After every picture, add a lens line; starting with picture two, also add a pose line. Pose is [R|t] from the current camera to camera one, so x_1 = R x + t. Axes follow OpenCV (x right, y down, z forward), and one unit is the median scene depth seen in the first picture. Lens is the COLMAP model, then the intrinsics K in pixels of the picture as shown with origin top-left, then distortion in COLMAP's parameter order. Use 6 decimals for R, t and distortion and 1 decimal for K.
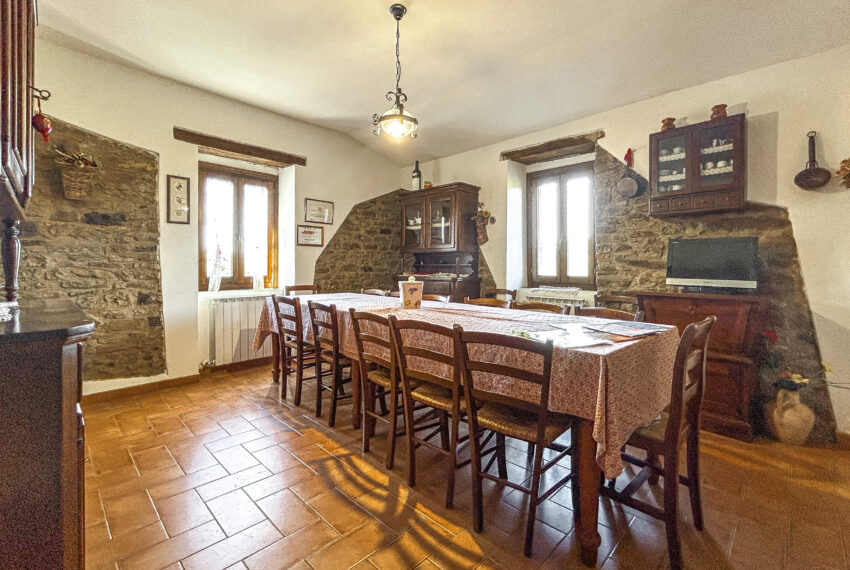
lens RADIAL K [[355.2, 0, 424.6], [0, 355.2, 270.2], [0, 0, 1]] dist [-0.002345, -0.000290]
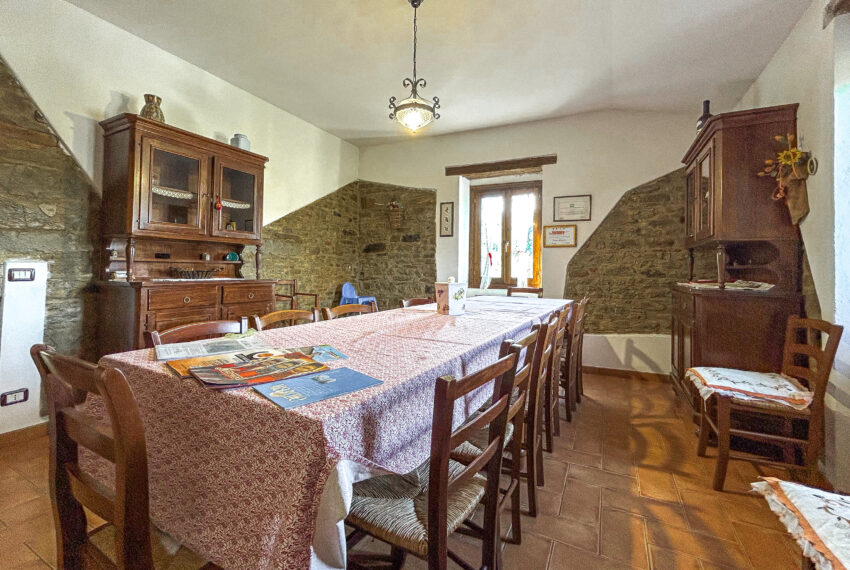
lens RADIAL K [[355.2, 0, 424.6], [0, 355.2, 270.2], [0, 0, 1]] dist [-0.002345, -0.000290]
pose [[0.323682, -0.001202, -0.946165, 0.458564], [-0.027278, 0.999572, -0.010601, 0.012242], [0.945773, 0.029240, 0.323511, 0.380511]]
